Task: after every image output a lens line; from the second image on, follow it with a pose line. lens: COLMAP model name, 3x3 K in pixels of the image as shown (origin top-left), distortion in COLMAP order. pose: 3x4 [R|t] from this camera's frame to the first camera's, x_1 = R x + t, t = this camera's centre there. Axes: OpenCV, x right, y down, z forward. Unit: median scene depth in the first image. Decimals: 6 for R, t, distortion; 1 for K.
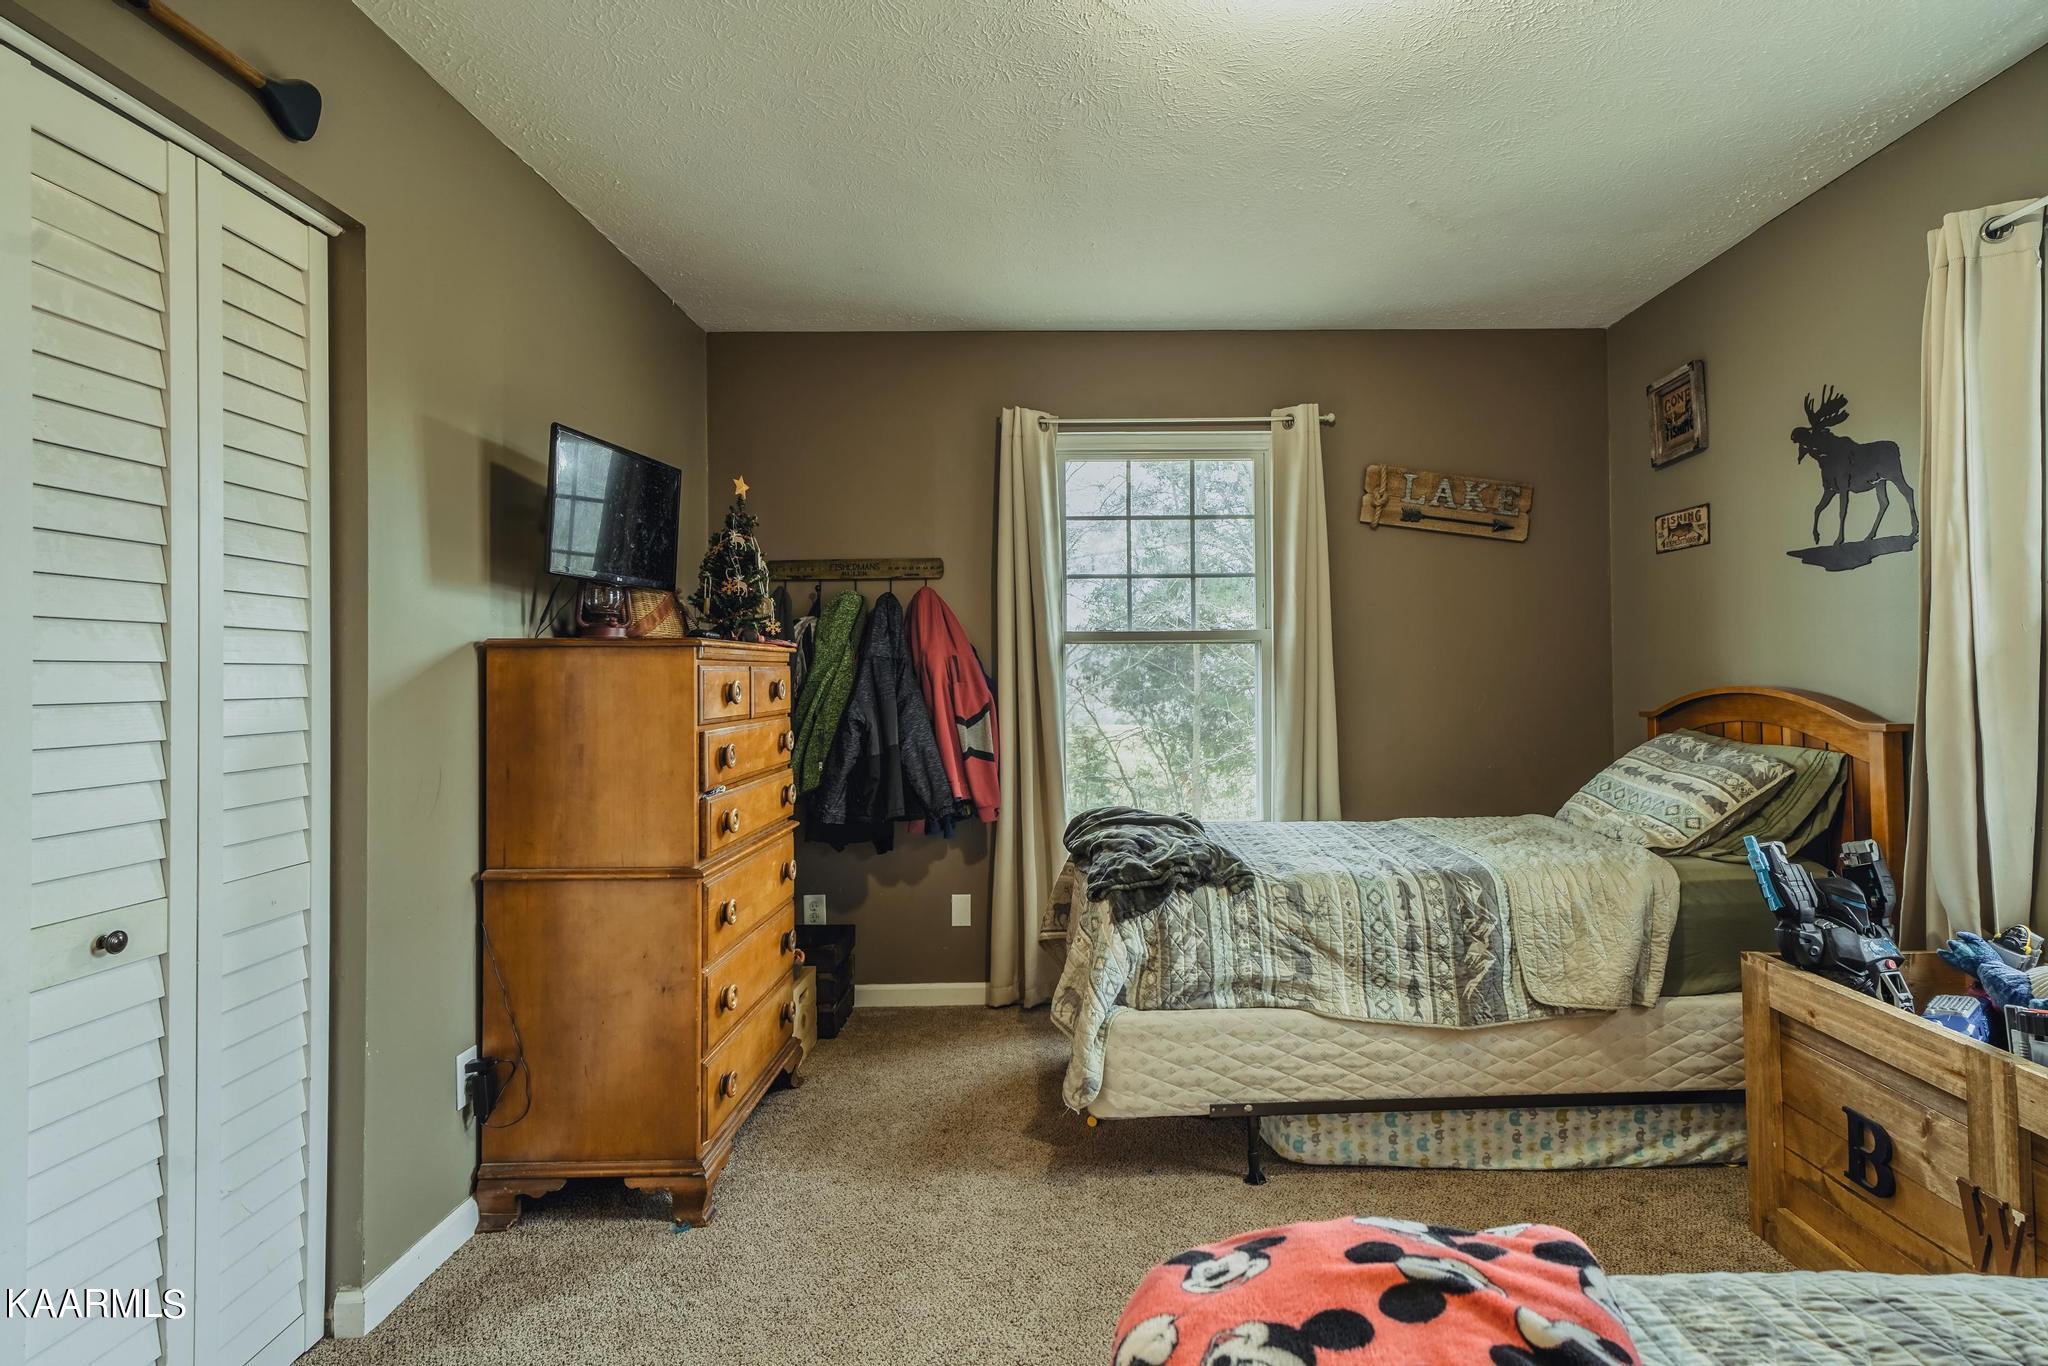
lens RADIAL K [[1010.5, 0, 1014.4], [0, 1010.5, 680.7], [0, 0, 1]] dist [0.037047, -0.009271]
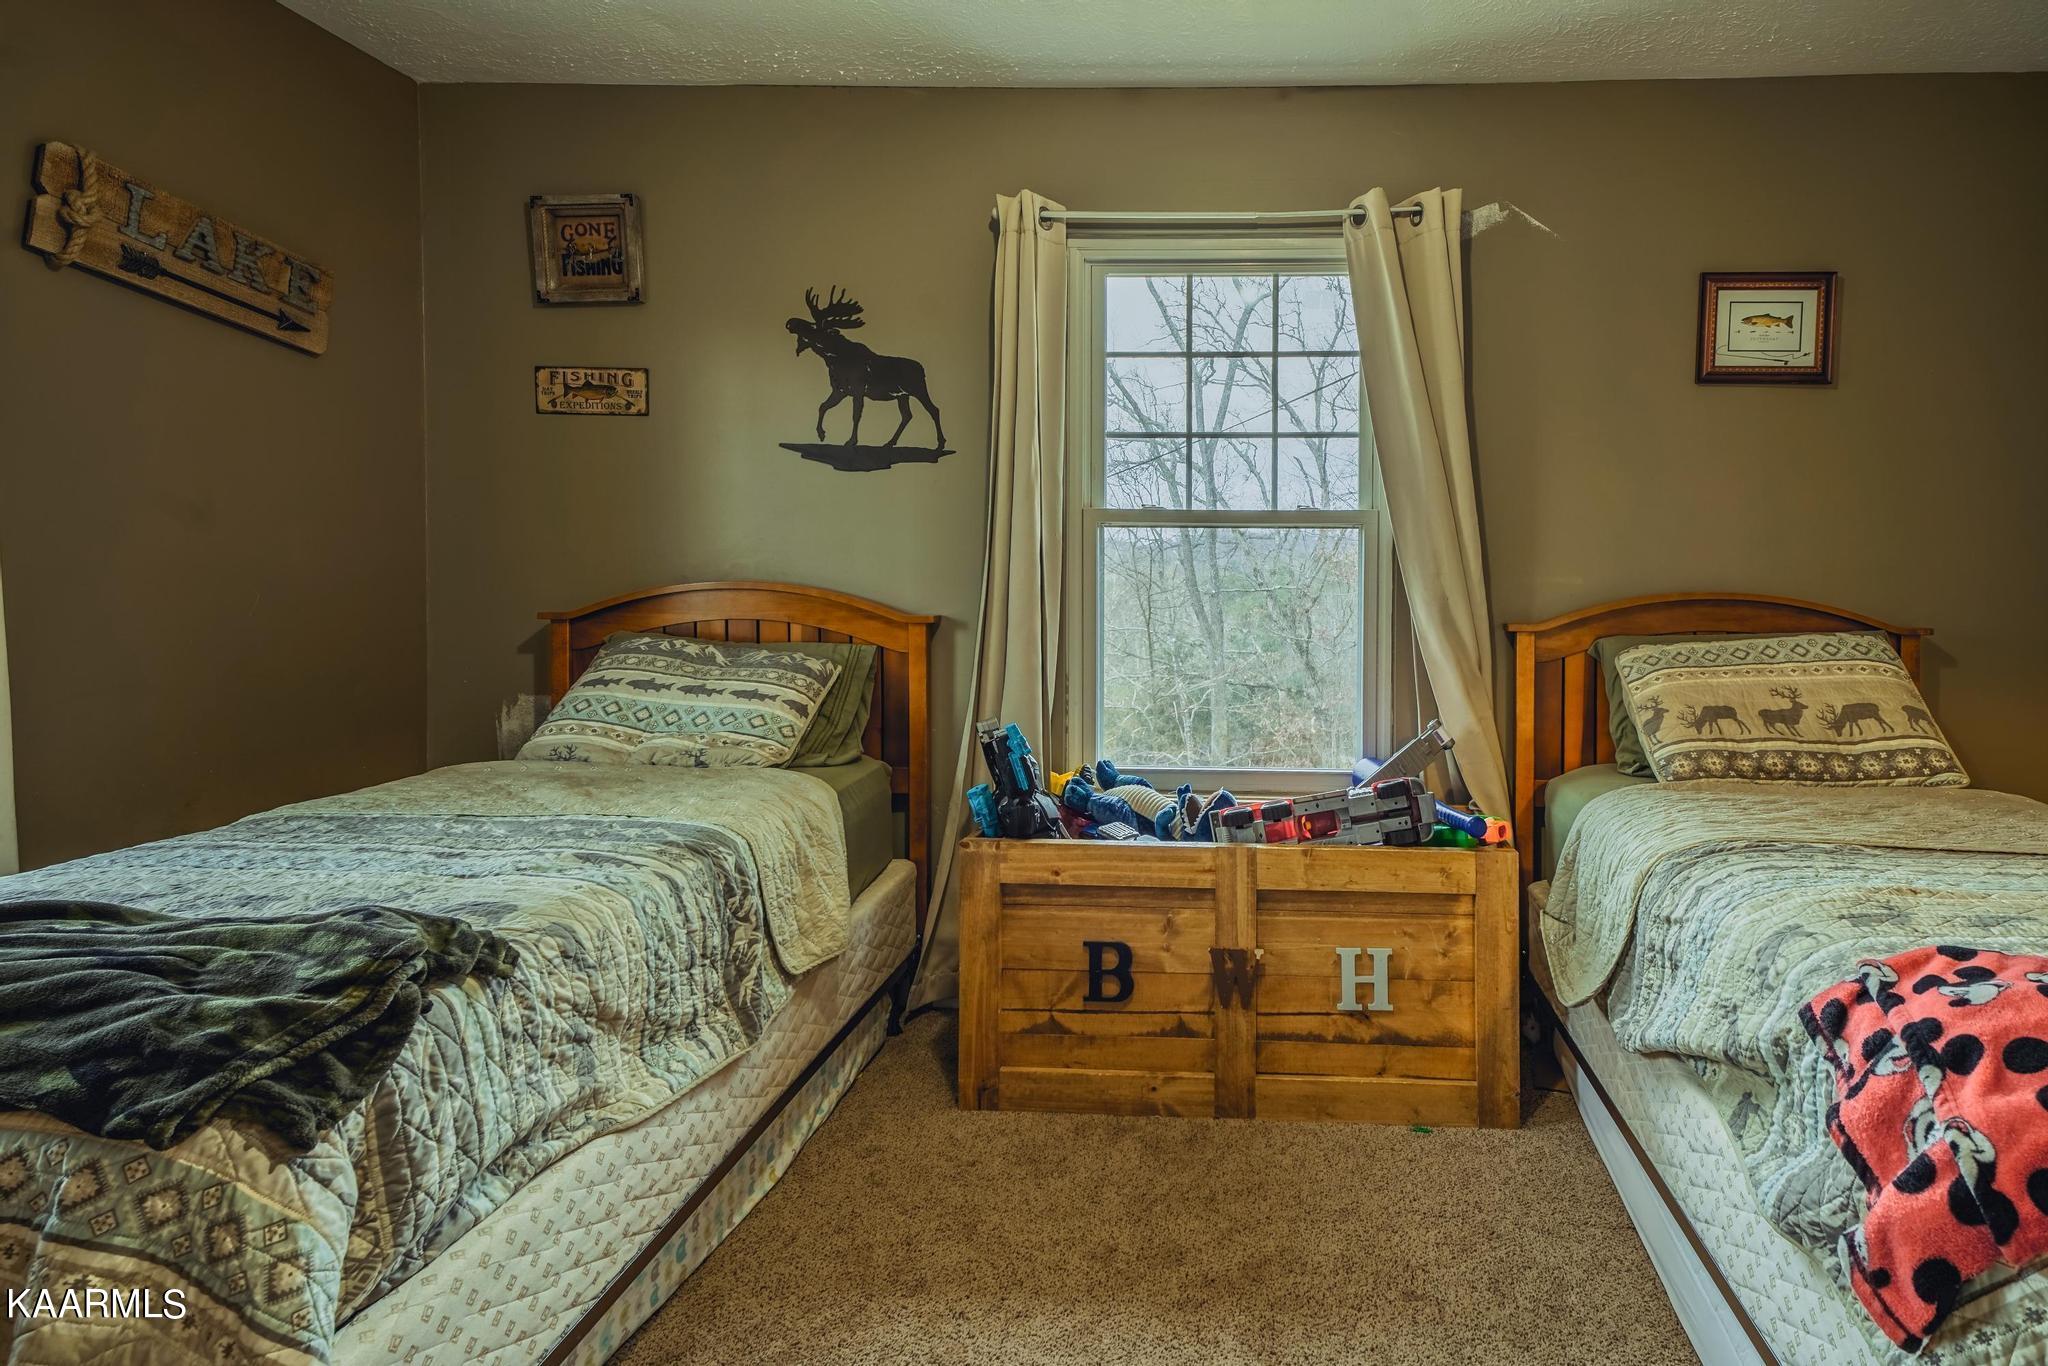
lens RADIAL K [[1261.2, 0, 1024.7], [0, 1261.2, 609.0], [0, 0, 1]] dist [0.068697, -0.062290]
pose [[-0.010429, -0.014149, 0.999846, -0.451432], [-0.009710, 0.999854, 0.014048, 0.012288], [-0.999898, -0.009562, -0.010565, 0.787559]]
